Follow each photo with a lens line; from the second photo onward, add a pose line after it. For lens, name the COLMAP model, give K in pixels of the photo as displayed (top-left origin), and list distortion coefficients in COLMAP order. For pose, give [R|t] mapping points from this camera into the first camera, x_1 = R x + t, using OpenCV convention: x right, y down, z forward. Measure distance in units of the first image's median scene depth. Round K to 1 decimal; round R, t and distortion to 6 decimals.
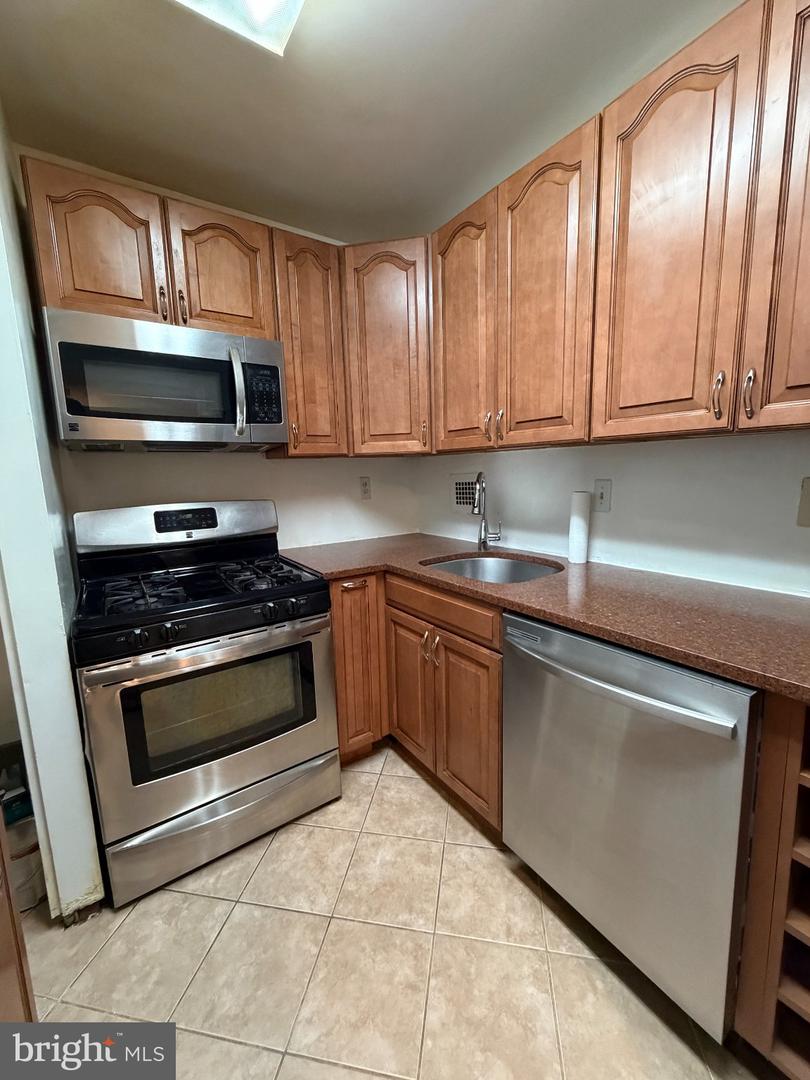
lens RADIAL K [[428.1, 0, 406.7], [0, 428.1, 536.1], [0, 0, 1]] dist [-0.003802, 0.000560]
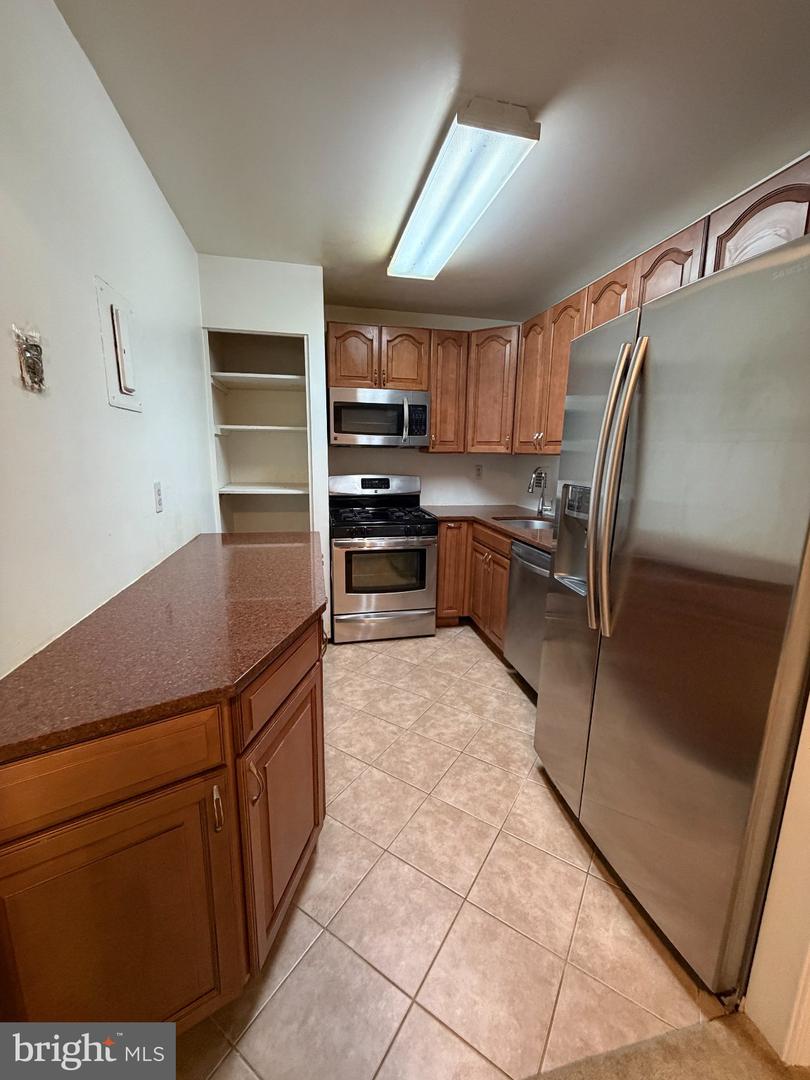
lens RADIAL K [[428.1, 0, 405.2], [0, 428.1, 536.5], [0, 0, 1]] dist [-0.003802, 0.000560]
pose [[0.921704, 0.117372, -0.369710, 0.403173], [-0.098786, 0.992722, 0.068881, 0.060564], [0.375104, -0.026966, 0.926591, -0.854661]]
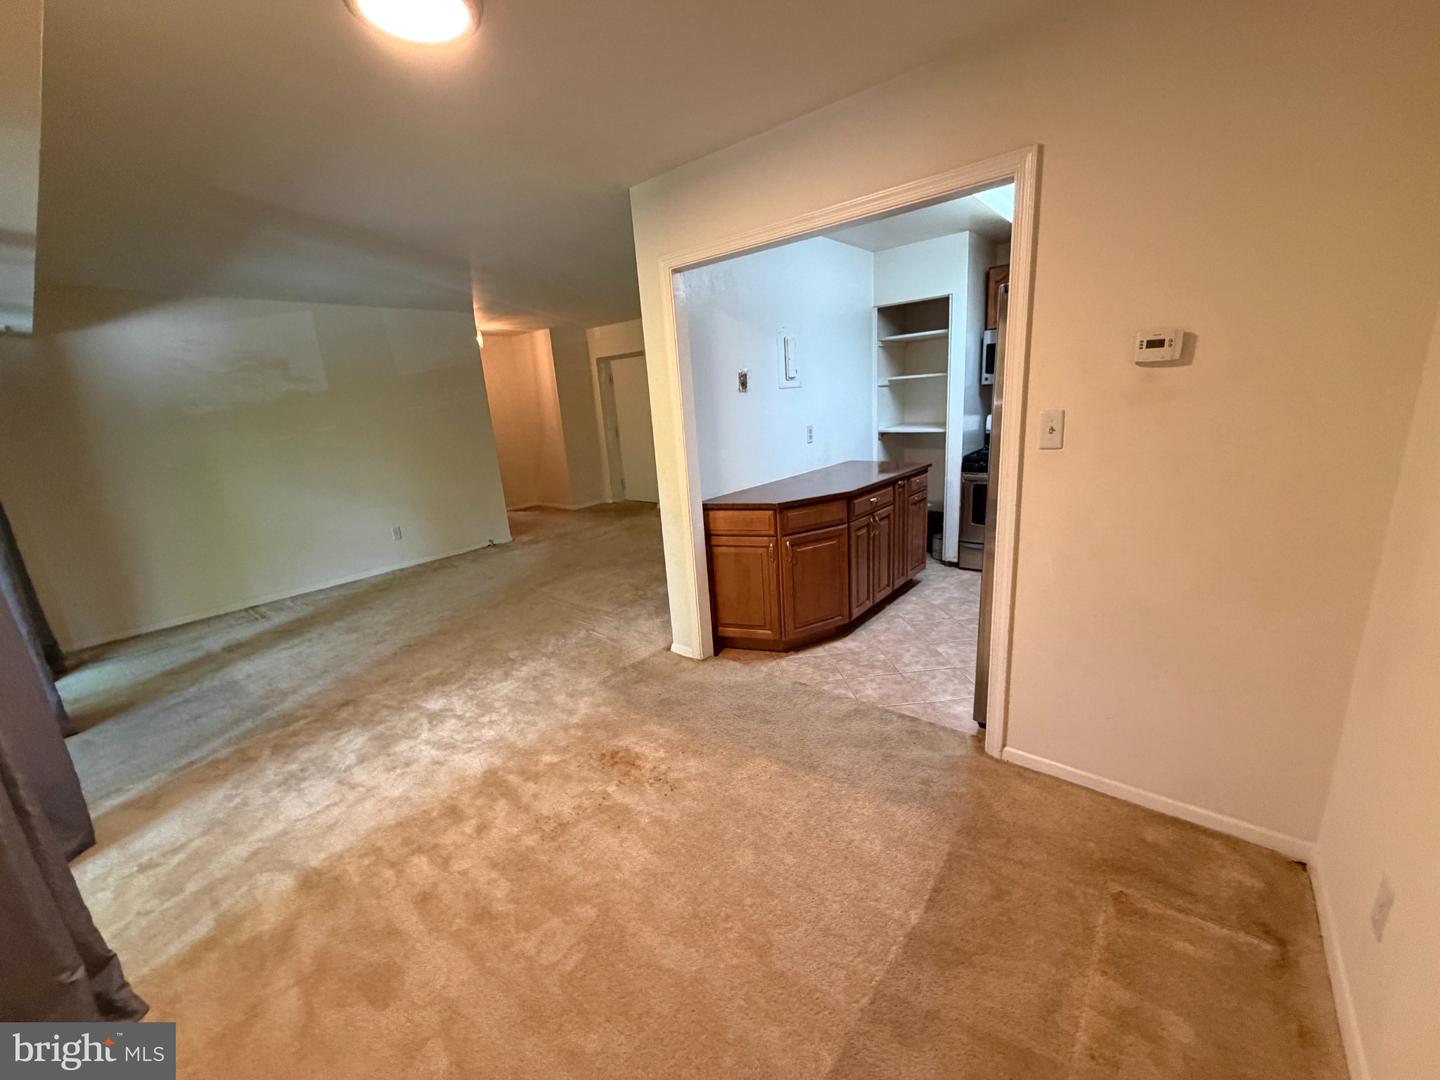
lens RADIAL K [[570.8, 0, 724.1], [0, 570.8, 540.3], [0, 0, 1]] dist [-0.003802, 0.000560]
pose [[0.269866, 0.248590, -0.930256, 1.769396], [-0.079581, 0.968553, 0.235737, -0.011059], [0.959604, 0.010413, 0.281162, -1.146546]]
